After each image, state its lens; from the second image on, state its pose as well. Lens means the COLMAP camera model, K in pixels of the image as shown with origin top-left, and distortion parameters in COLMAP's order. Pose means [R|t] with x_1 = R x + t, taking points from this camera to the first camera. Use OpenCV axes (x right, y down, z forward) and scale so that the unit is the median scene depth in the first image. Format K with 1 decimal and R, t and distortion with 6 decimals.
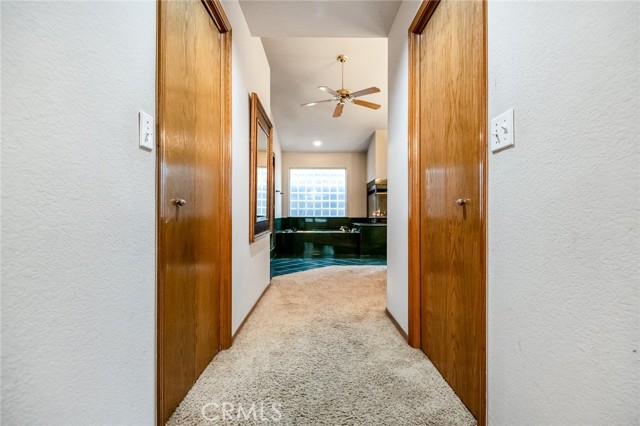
lens RADIAL K [[296.9, 0, 317.1], [0, 296.9, 211.6], [0, 0, 1]] dist [-0.012598, -0.003815]
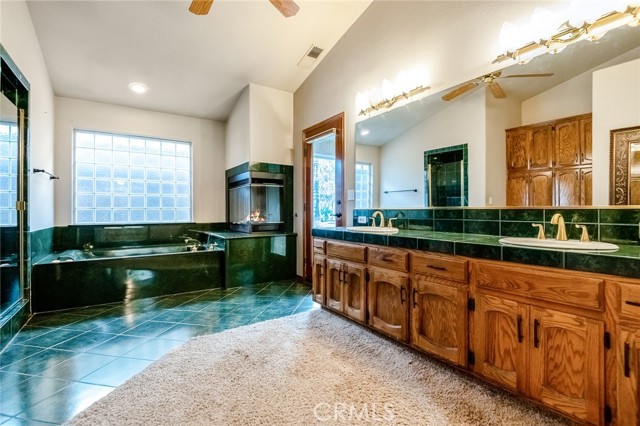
lens RADIAL K [[296.9, 0, 318.7], [0, 296.9, 210.2], [0, 0, 1]] dist [-0.012598, -0.003815]
pose [[0.827017, -0.005562, 0.562150, -0.028859], [0.001512, 0.999969, 0.007669, -0.011235], [-0.562175, -0.005493, 0.827000, 0.351968]]
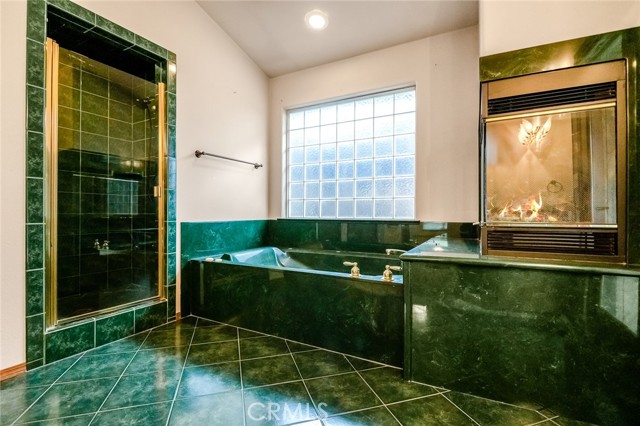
lens RADIAL K [[296.9, 0, 314.3], [0, 296.9, 211.6], [0, 0, 1]] dist [-0.012598, -0.003815]
pose [[0.883009, -0.001298, -0.469354, 0.162973], [0.004325, 0.999976, 0.005373, 0.005346], [0.469336, -0.006774, 0.882994, 0.639306]]
